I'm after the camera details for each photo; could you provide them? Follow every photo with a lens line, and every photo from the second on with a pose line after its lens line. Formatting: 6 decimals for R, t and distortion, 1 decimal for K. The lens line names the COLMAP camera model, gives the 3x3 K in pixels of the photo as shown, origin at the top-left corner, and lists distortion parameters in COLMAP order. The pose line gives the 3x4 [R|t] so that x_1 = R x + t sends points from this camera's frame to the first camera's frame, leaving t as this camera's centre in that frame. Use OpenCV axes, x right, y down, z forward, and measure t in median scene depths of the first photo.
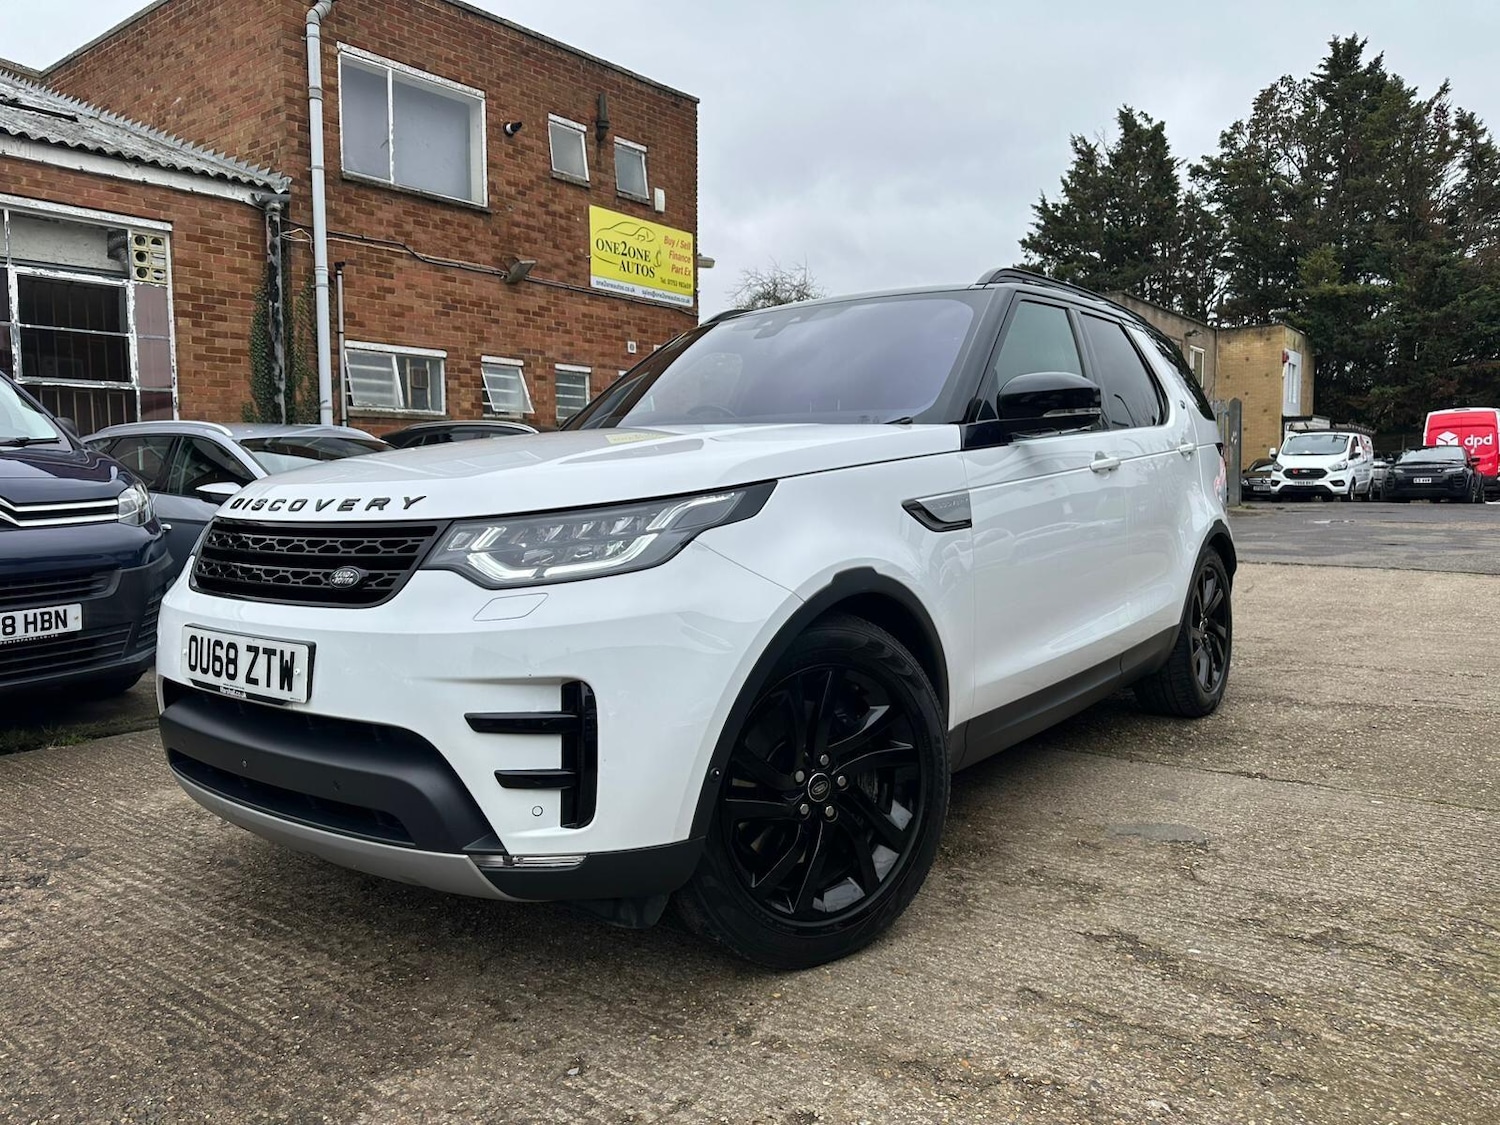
lens RADIAL K [[1062.0, 0, 745.6], [0, 1062.0, 546.5], [0, 0, 1]] dist [0.018151, -0.025912]
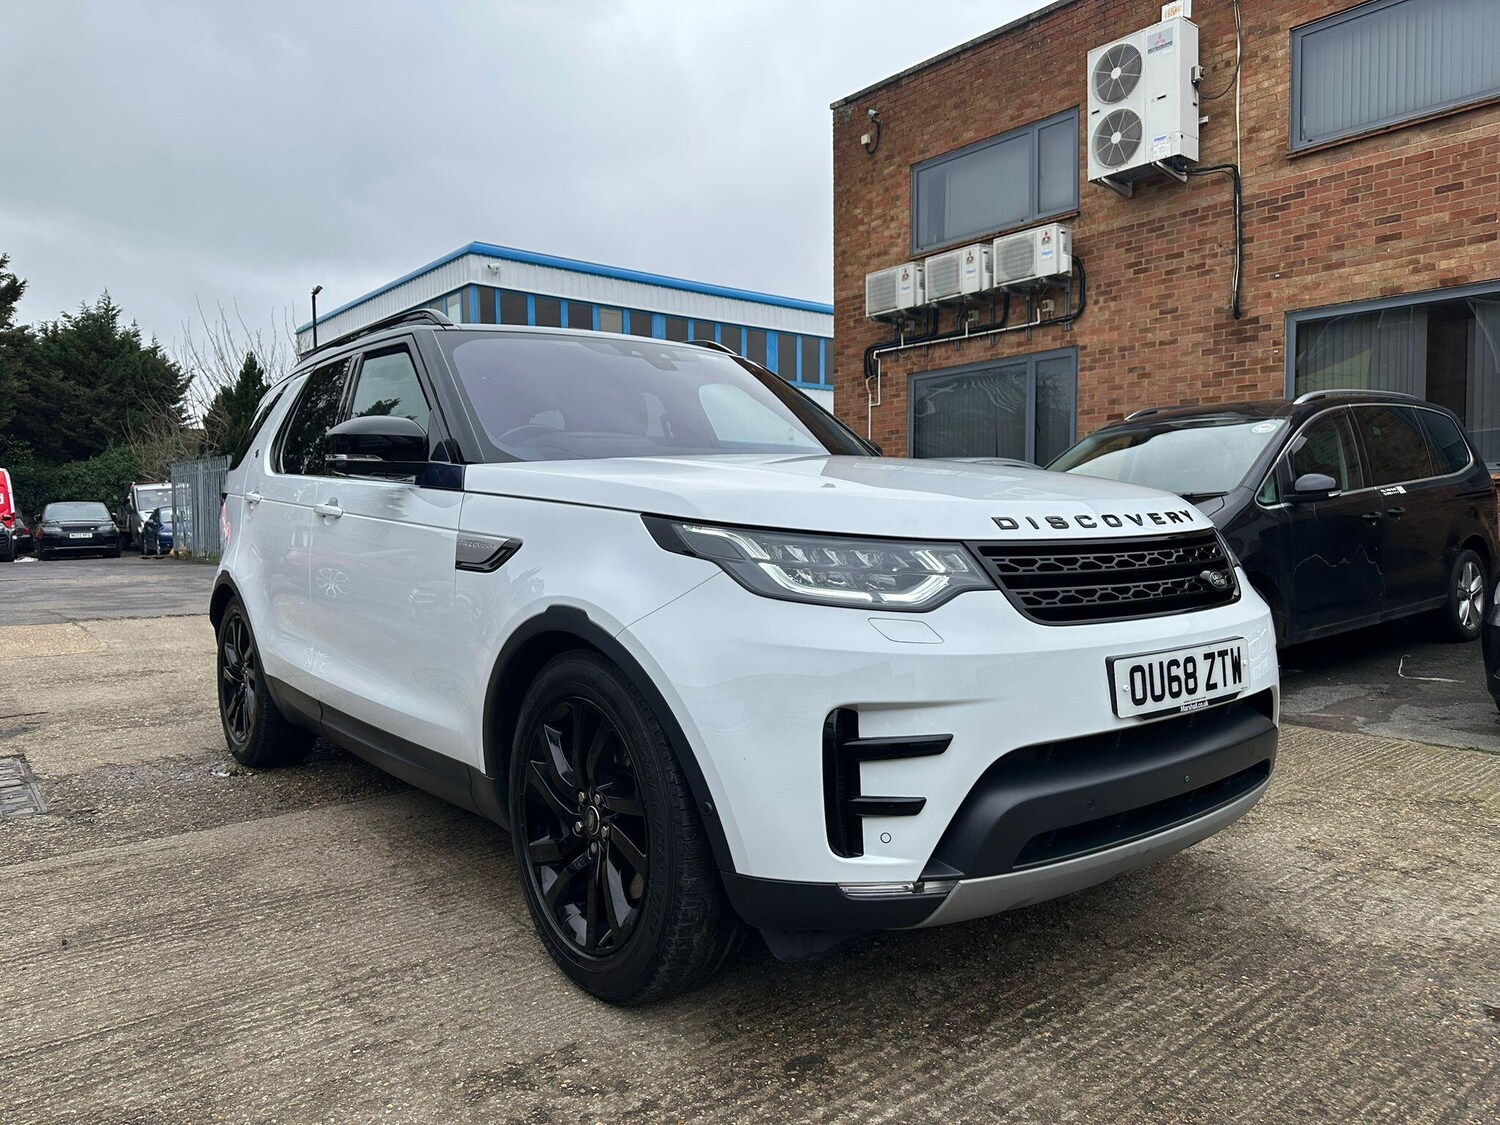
lens RADIAL K [[1055.9, 0, 739.9], [0, 1055.9, 570.6], [0, 0, 1]] dist [0.018623, -0.021929]
pose [[0.237116, -0.036826, 0.970783, -0.791267], [0.072063, 0.997195, 0.020226, -0.020015], [-0.968805, 0.065162, 0.239105, 0.601287]]
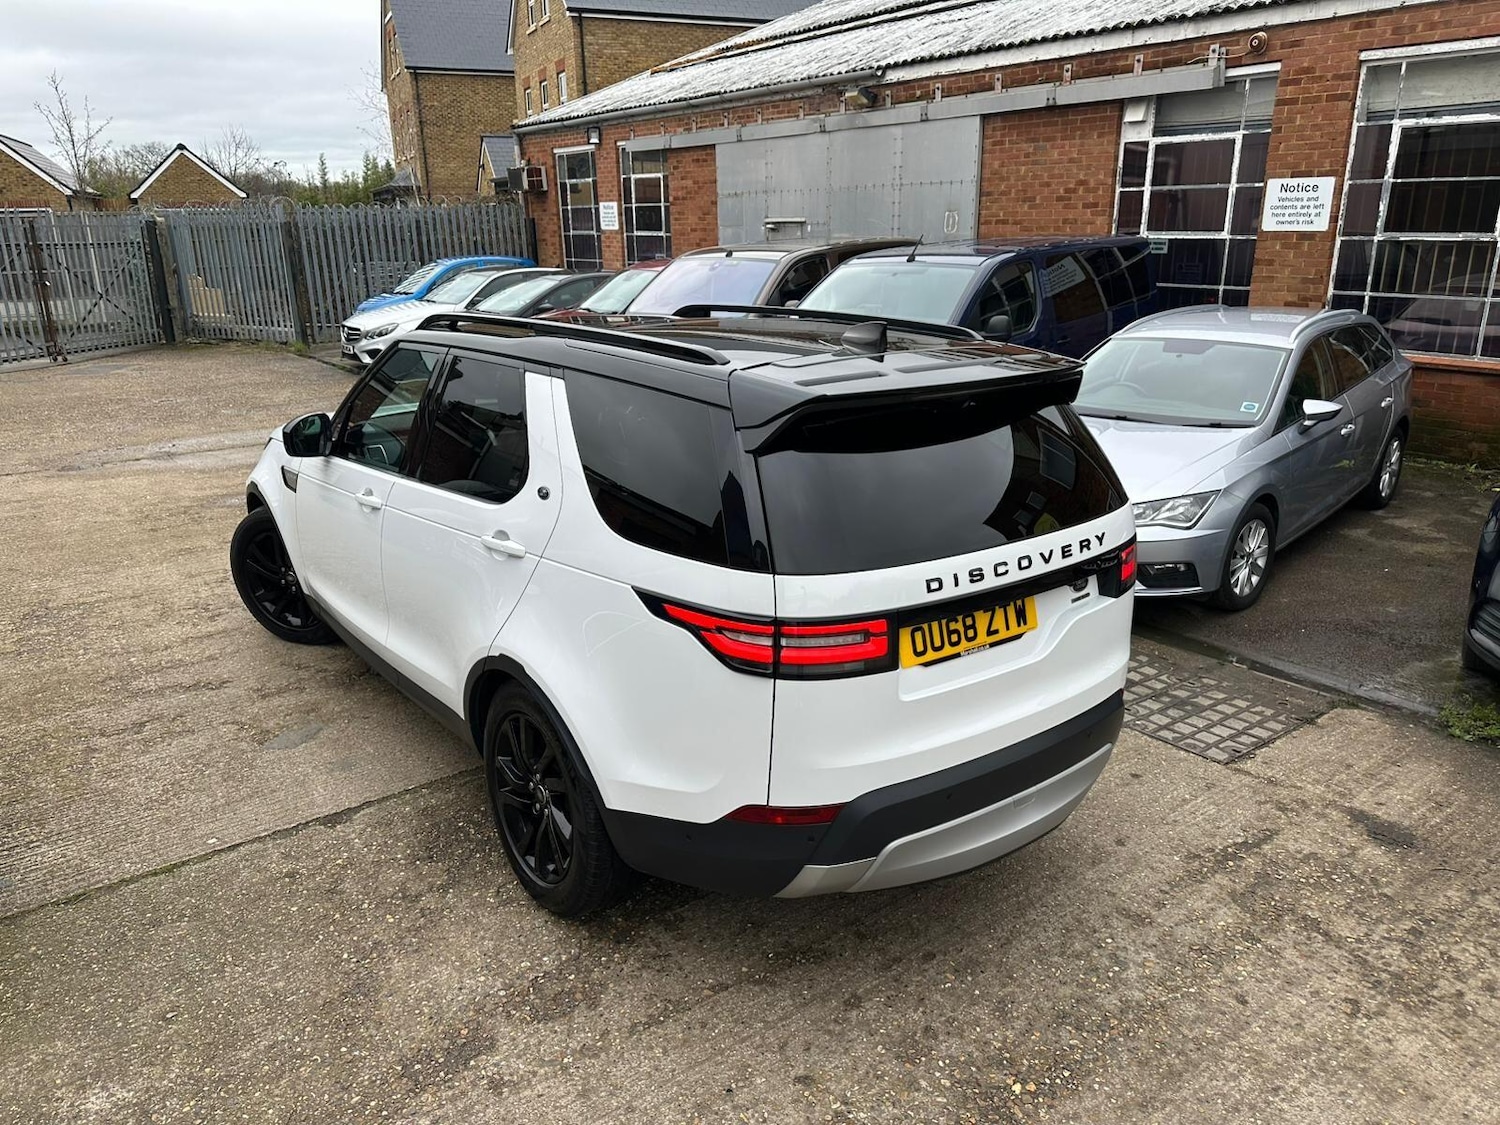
lens RADIAL K [[1062.0, 0, 744.3], [0, 1062.0, 569.8], [0, 0, 1]] dist [0.018151, -0.025912]
pose [[-0.259359, 0.314930, -0.912991, 1.092926], [-0.050762, 0.939587, 0.338525, -0.349317], [0.964446, 0.134145, -0.227704, 1.387803]]
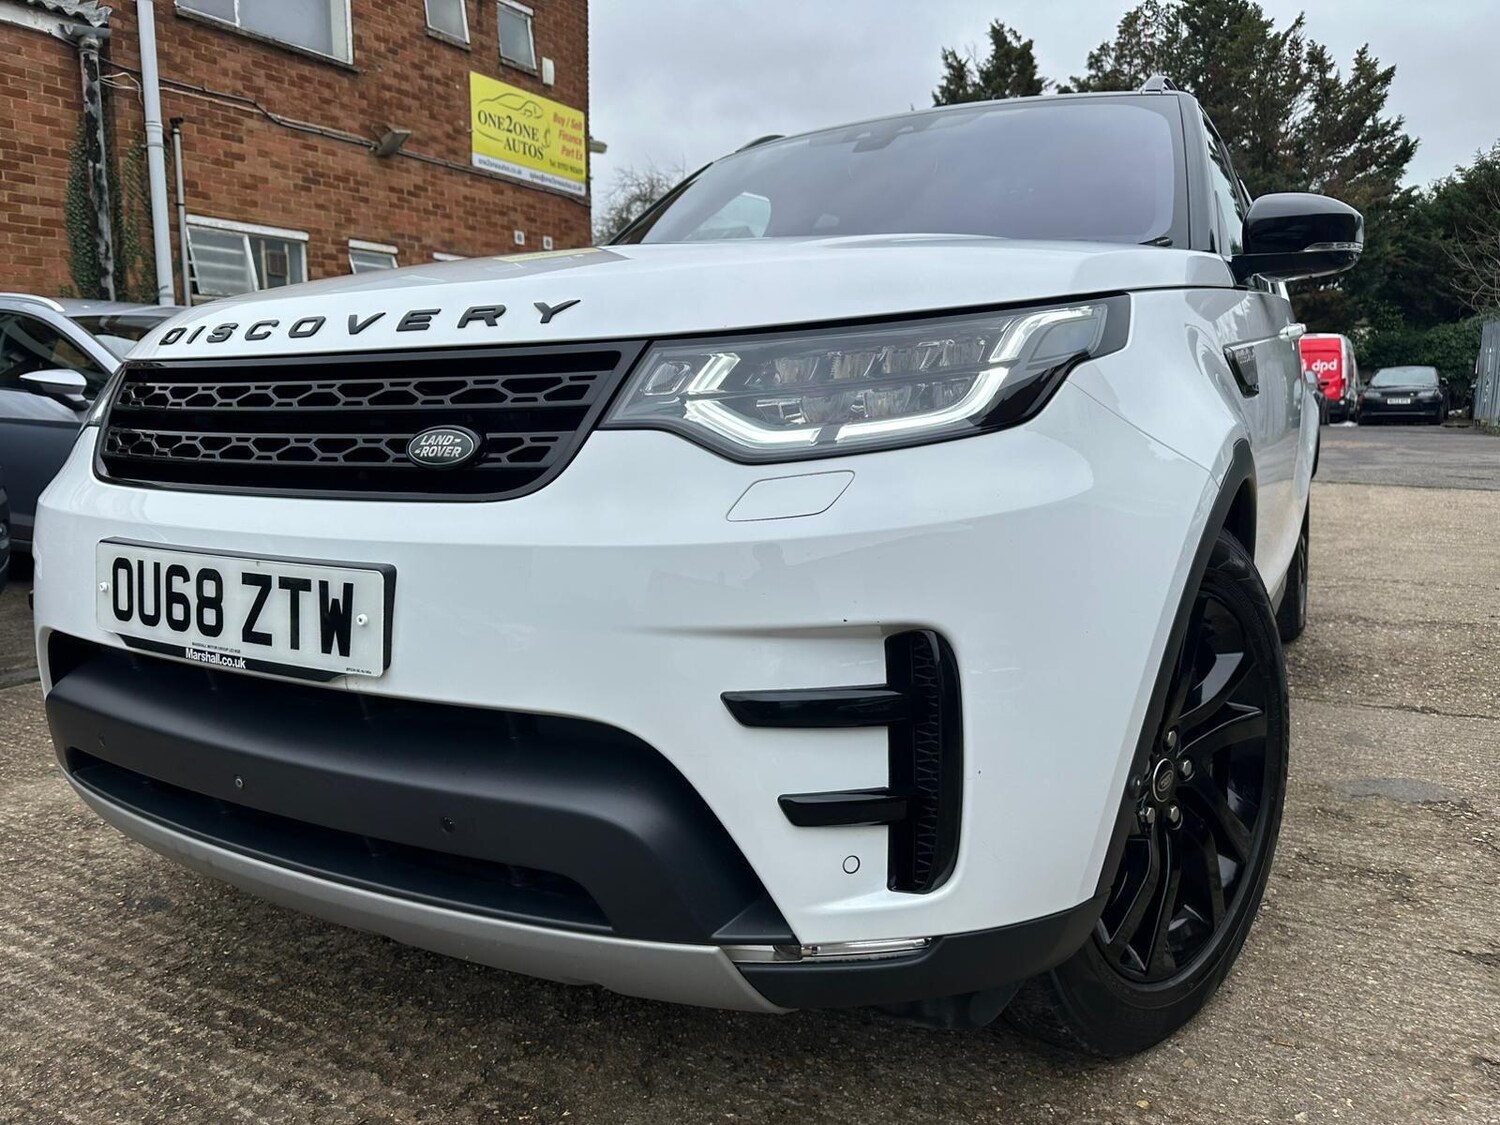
lens RADIAL K [[1062.0, 0, 756.5], [0, 1062.0, 556.0], [0, 0, 1]] dist [0.018151, -0.025912]
pose [[0.989213, -0.012948, 0.145908, -0.146430], [0.001289, 0.996817, 0.079719, 0.021082], [-0.146476, -0.078671, 0.986081, 0.216666]]
